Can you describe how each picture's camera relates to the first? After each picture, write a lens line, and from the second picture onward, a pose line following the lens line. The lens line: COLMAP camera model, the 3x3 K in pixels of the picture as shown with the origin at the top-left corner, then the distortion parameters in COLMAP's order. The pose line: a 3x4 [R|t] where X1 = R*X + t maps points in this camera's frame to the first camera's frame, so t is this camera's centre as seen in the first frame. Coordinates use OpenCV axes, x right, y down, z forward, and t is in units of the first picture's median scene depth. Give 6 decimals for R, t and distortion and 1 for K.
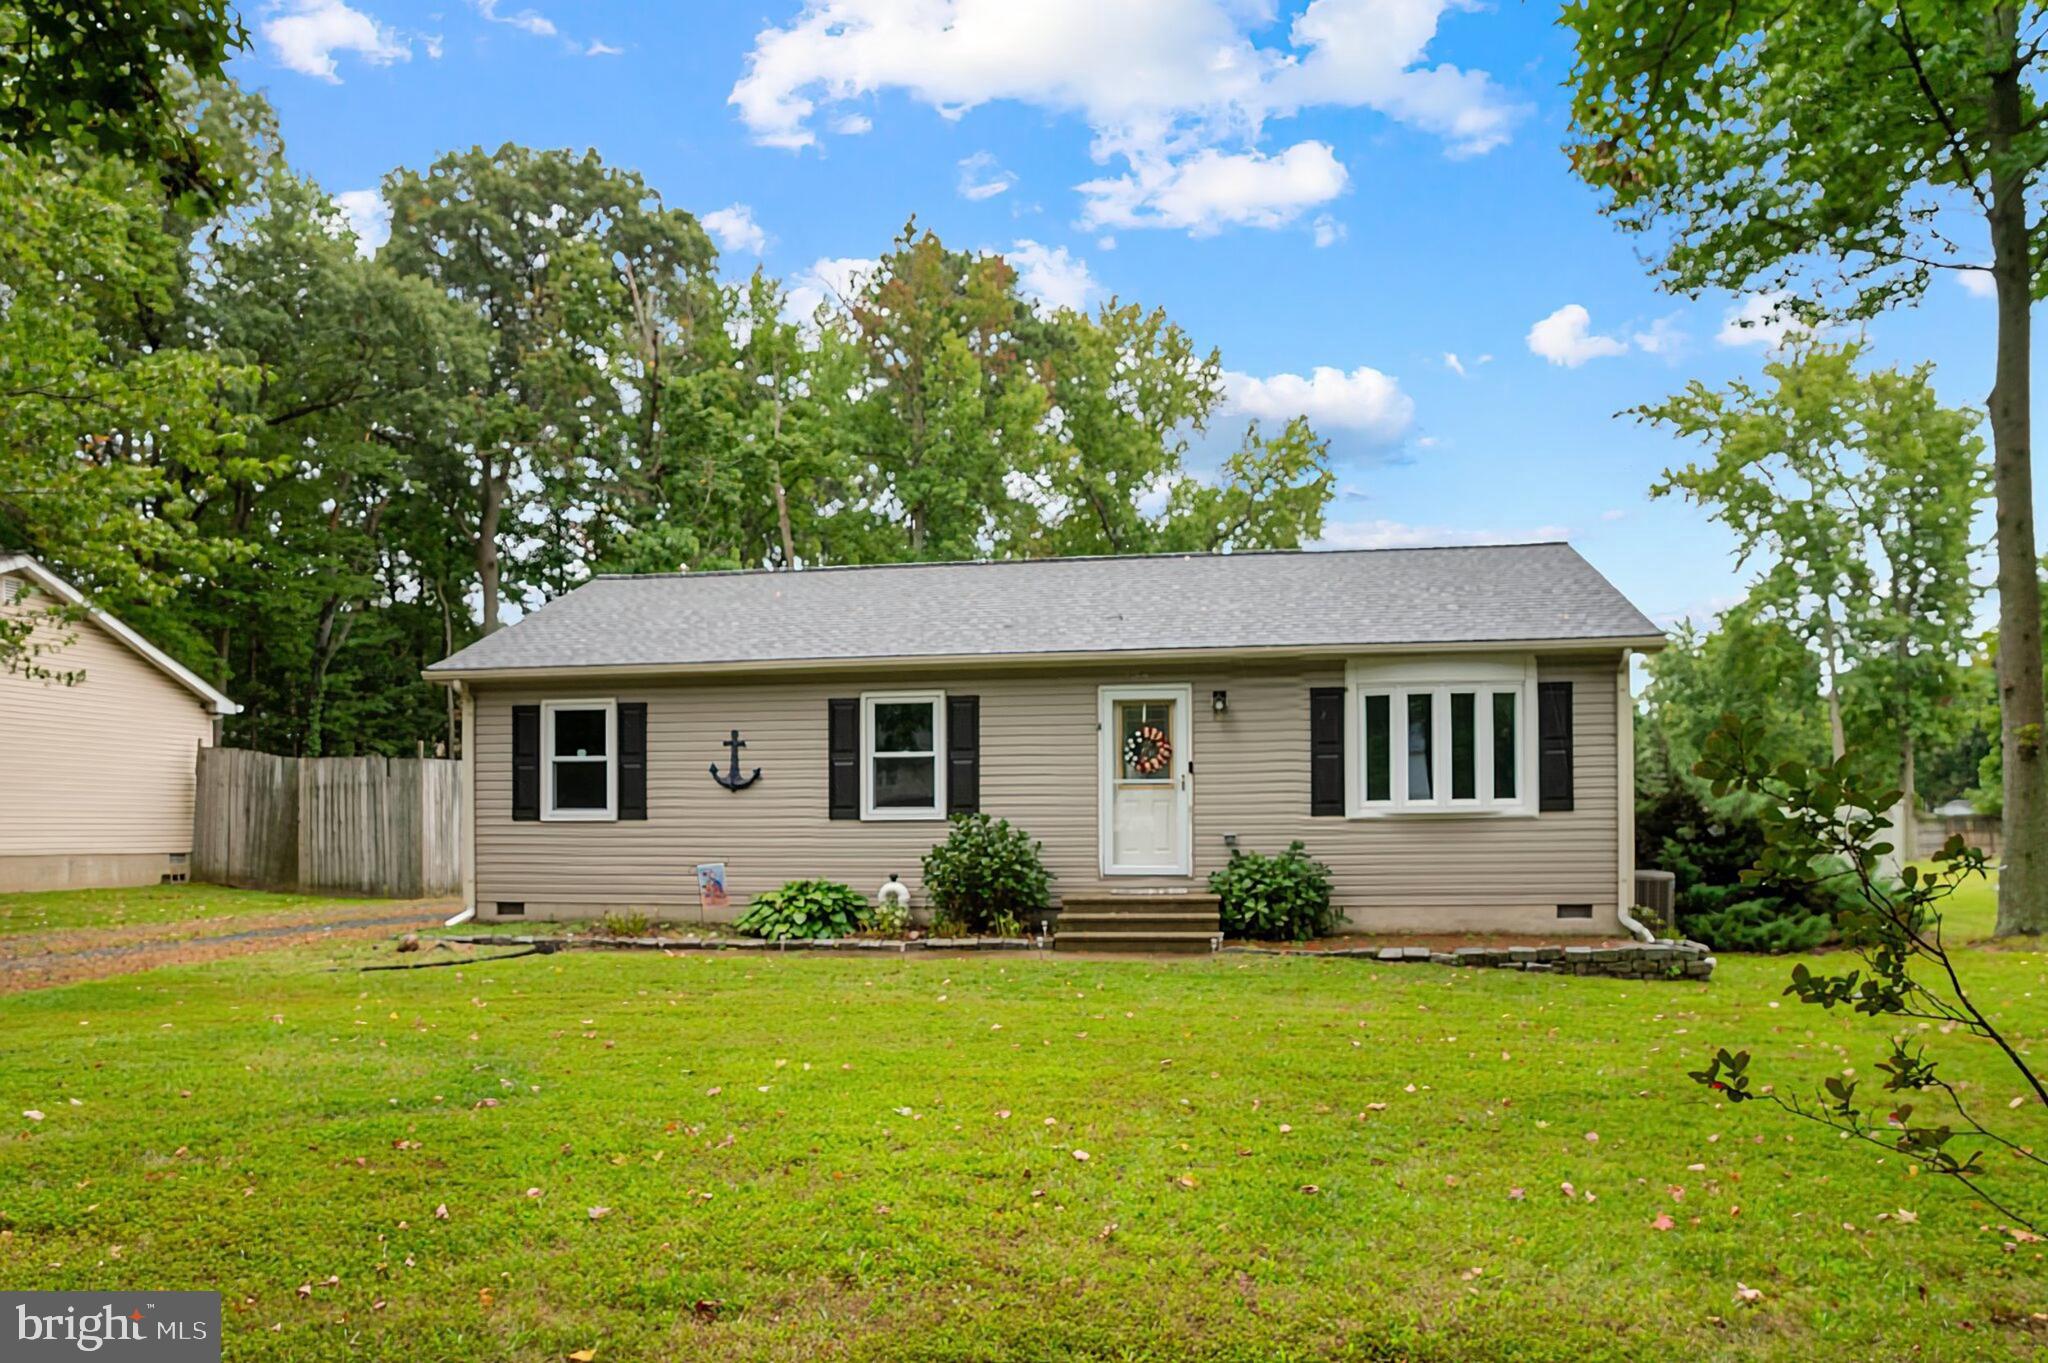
lens RADIAL K [[1497.3, 0, 1017.1], [0, 1497.3, 690.7], [0, 0, 1]] dist [-0.083735, 0.007422]
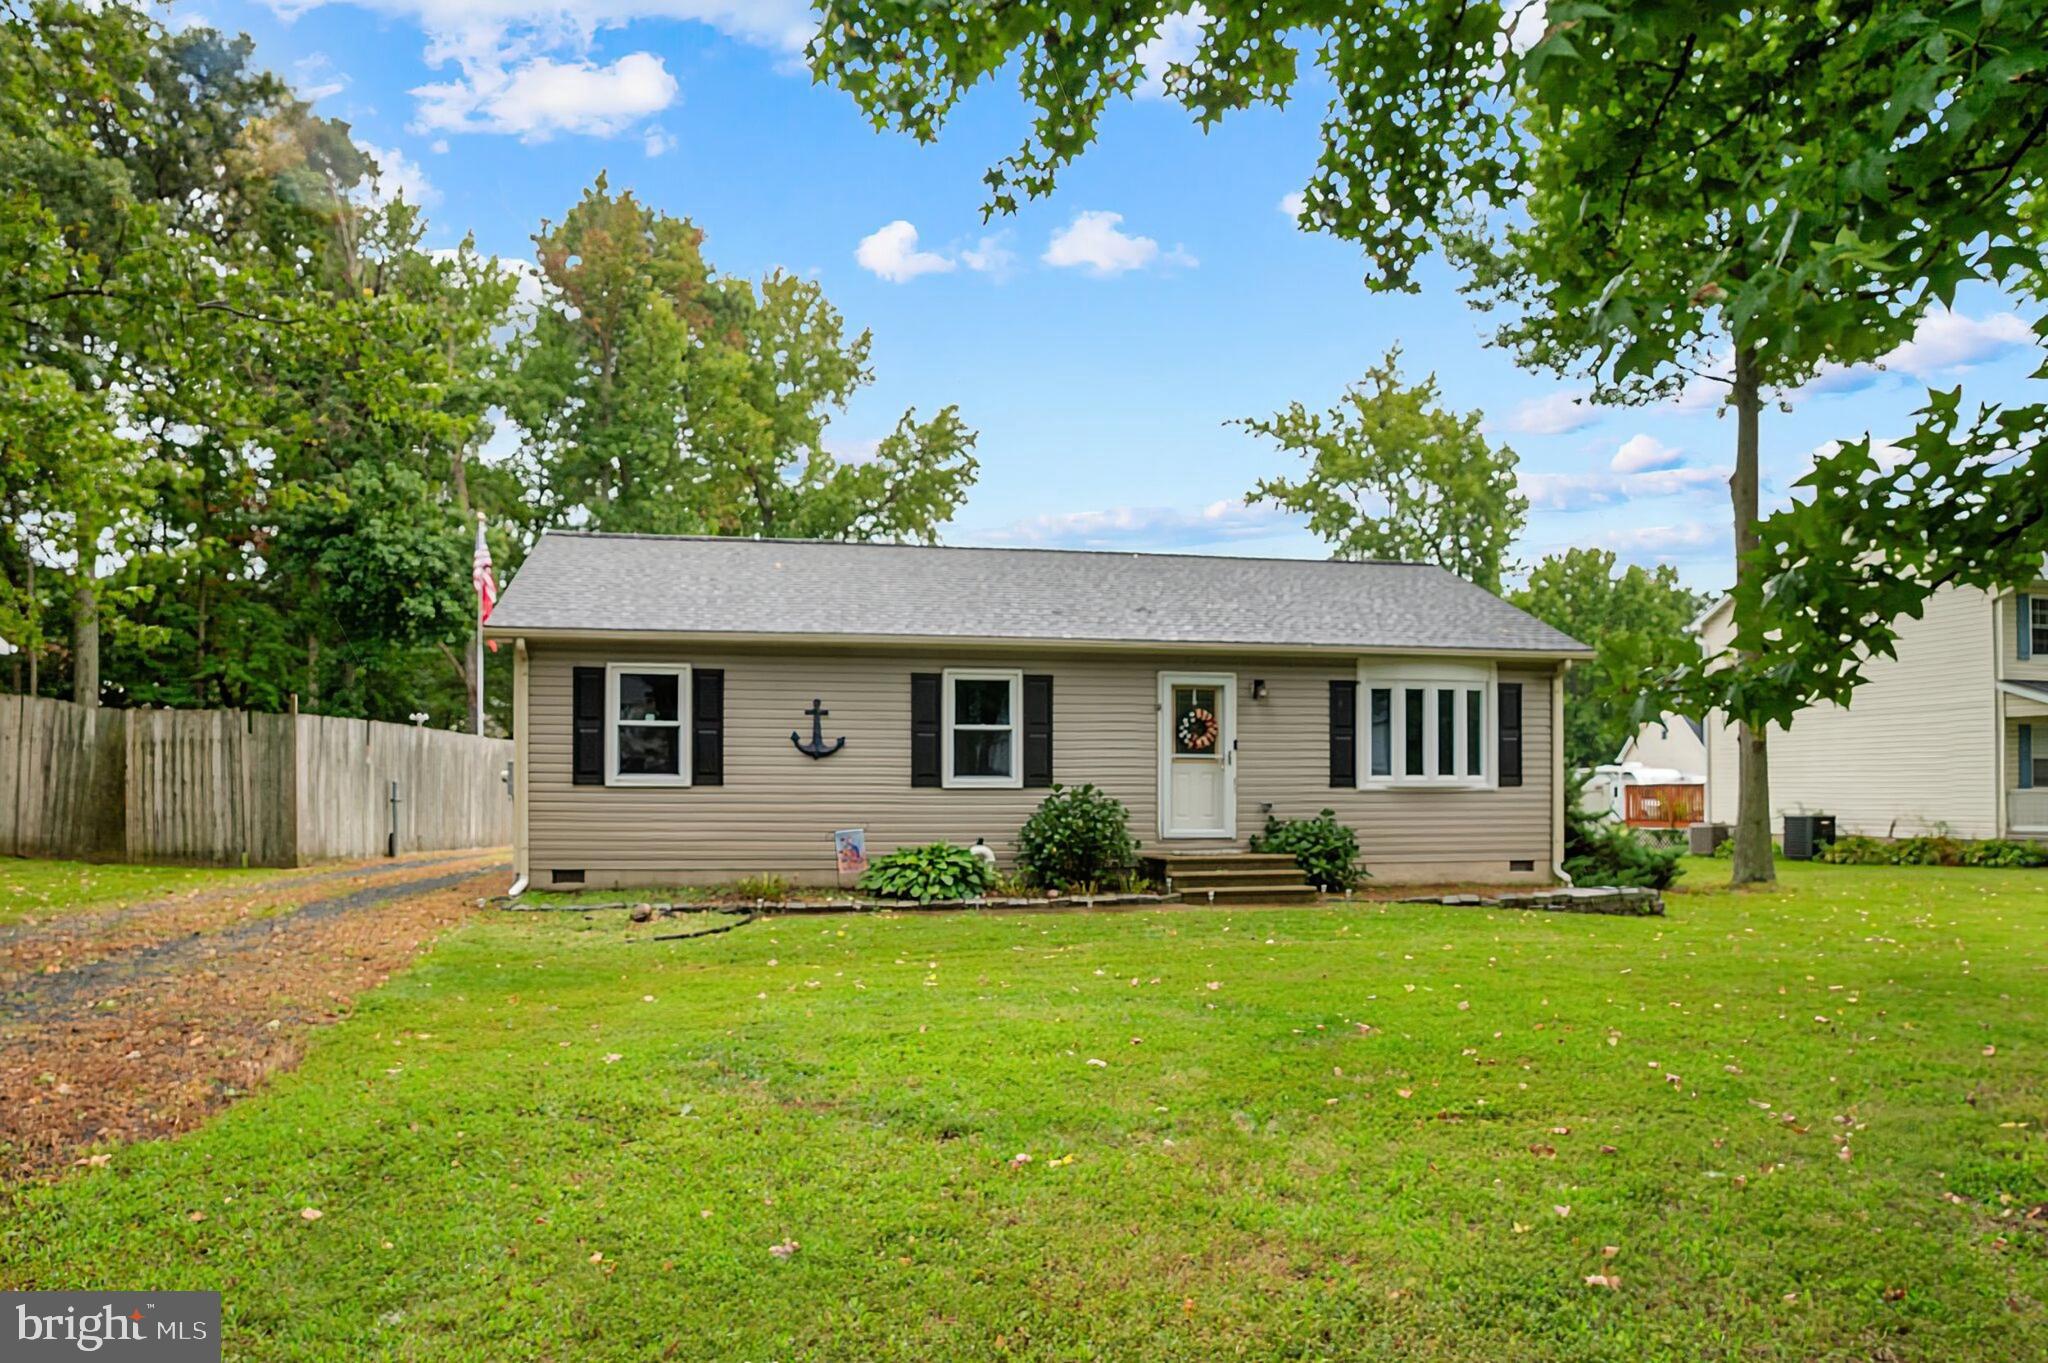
lens RADIAL K [[1497.3, 0, 1017.1], [0, 1497.3, 690.7], [0, 0, 1]] dist [-0.083735, 0.007422]
pose [[0.925898, 0.032786, 0.376347, -0.457136], [-0.041887, 0.998994, 0.016021, -0.002115], [-0.375444, -0.030598, 0.926340, -0.007103]]
